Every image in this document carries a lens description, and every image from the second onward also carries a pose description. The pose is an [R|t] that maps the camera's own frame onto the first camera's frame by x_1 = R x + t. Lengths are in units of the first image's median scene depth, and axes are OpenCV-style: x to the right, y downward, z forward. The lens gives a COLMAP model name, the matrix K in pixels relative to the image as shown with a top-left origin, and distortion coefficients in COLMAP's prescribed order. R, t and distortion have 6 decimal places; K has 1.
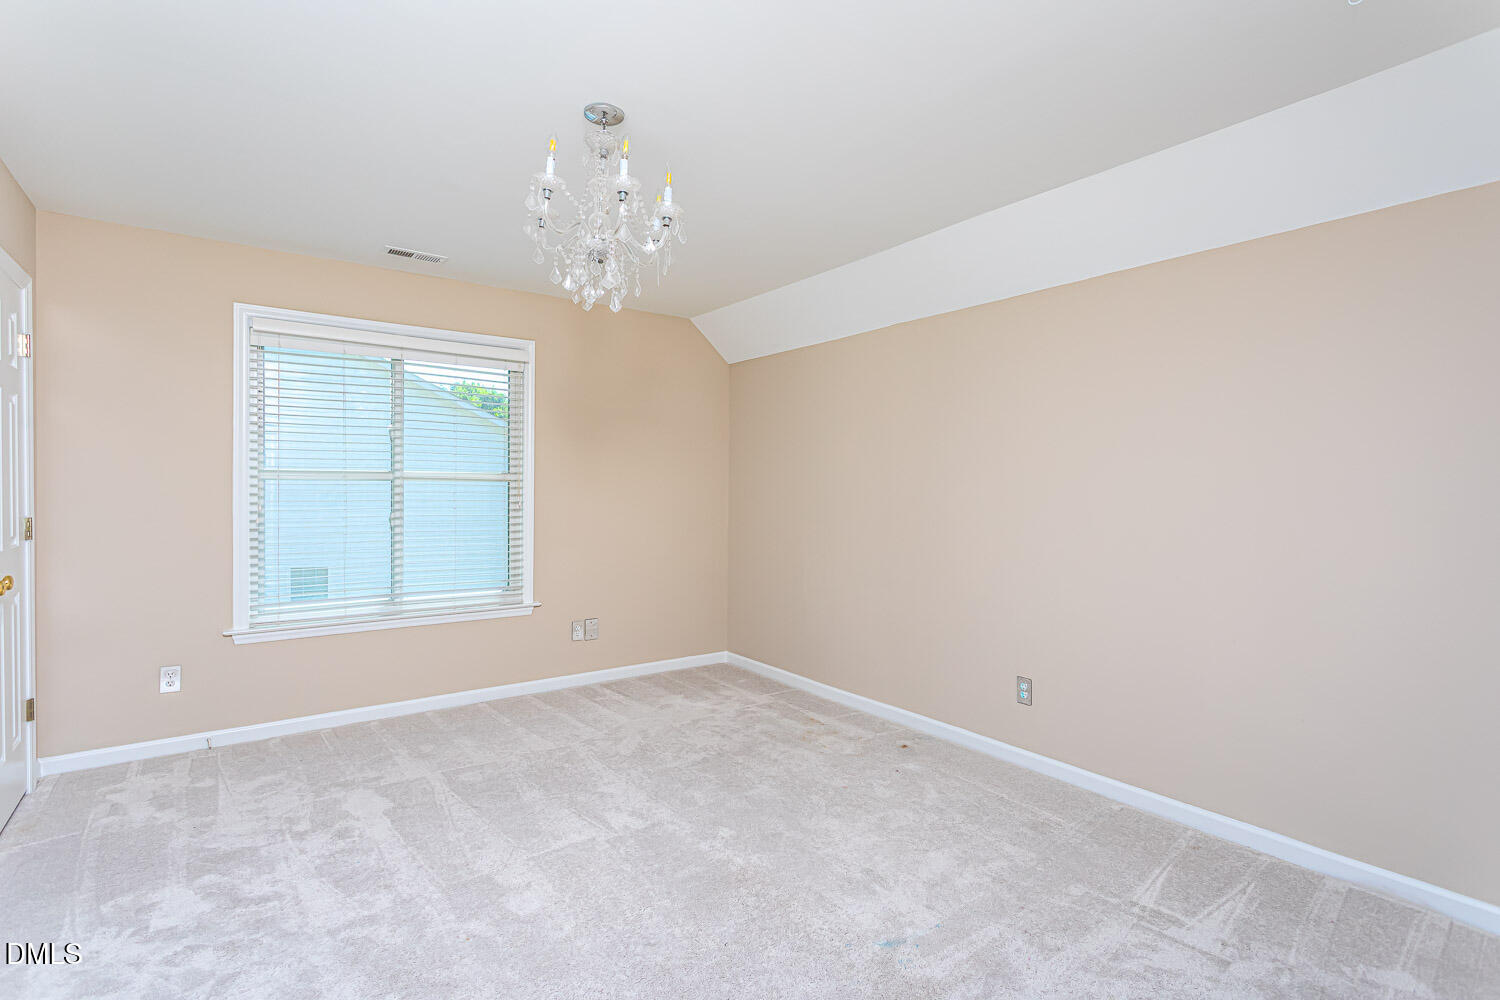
lens RADIAL K [[711.6, 0, 734.3], [0, 711.6, 492.5], [0, 0, 1]] dist [0.006391, -0.000074]
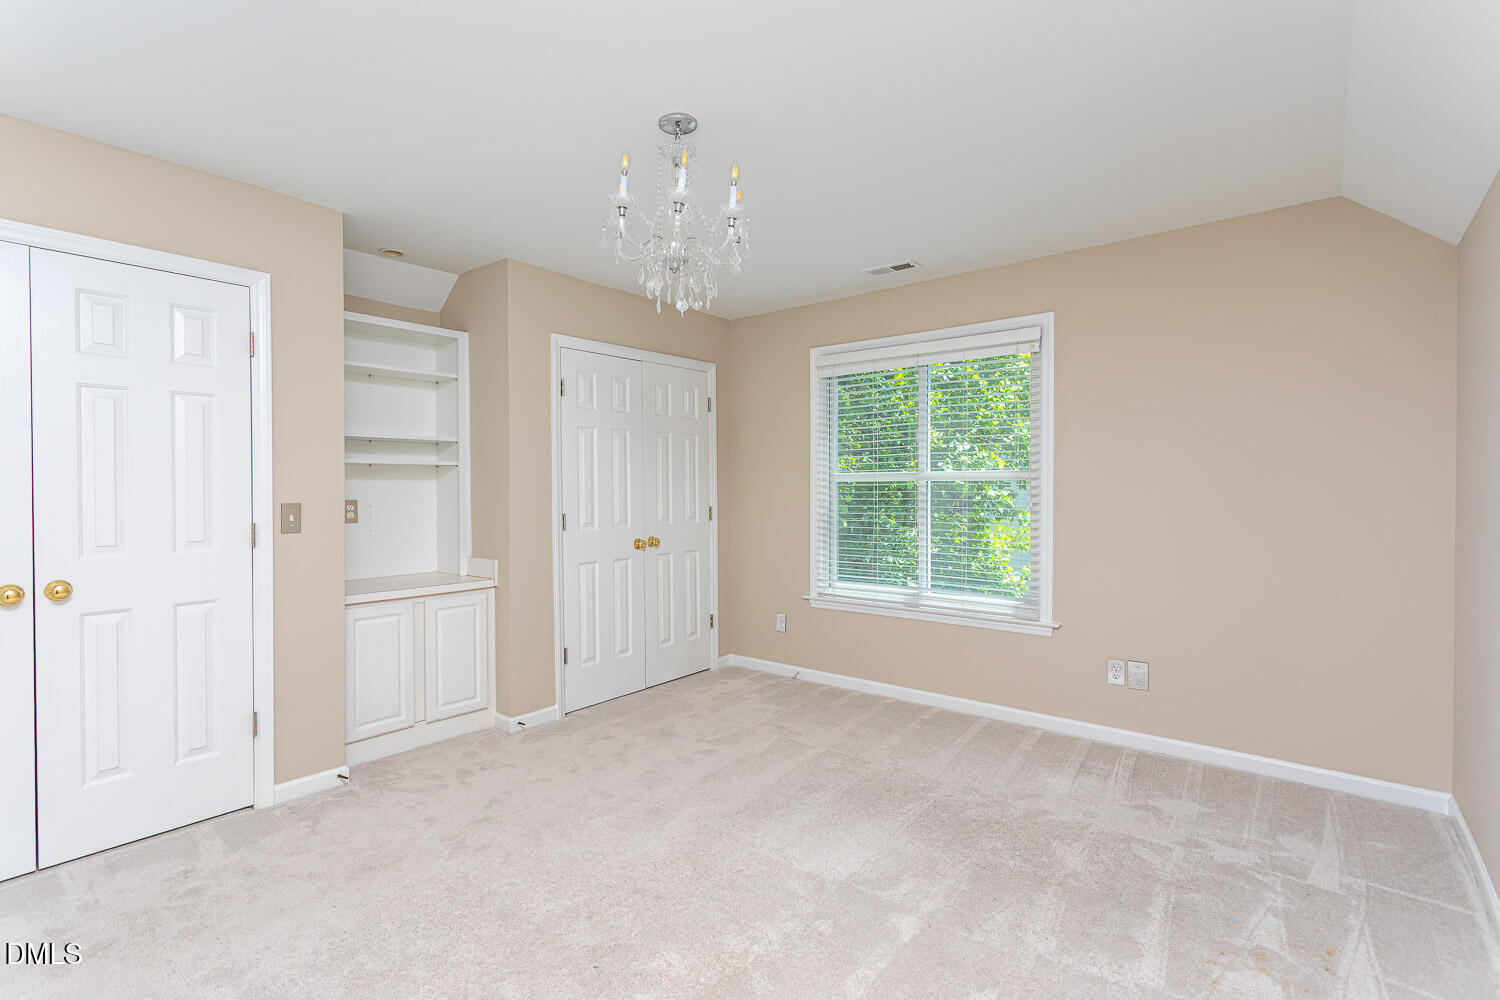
lens RADIAL K [[711.6, 0, 734.3], [0, 711.6, 492.5], [0, 0, 1]] dist [0.006391, -0.000074]
pose [[0.256476, 0.001886, -0.966549, 0.522450], [-0.001541, 0.999998, 0.001543, 0.000034], [0.966549, 0.001094, 0.256478, 0.509110]]
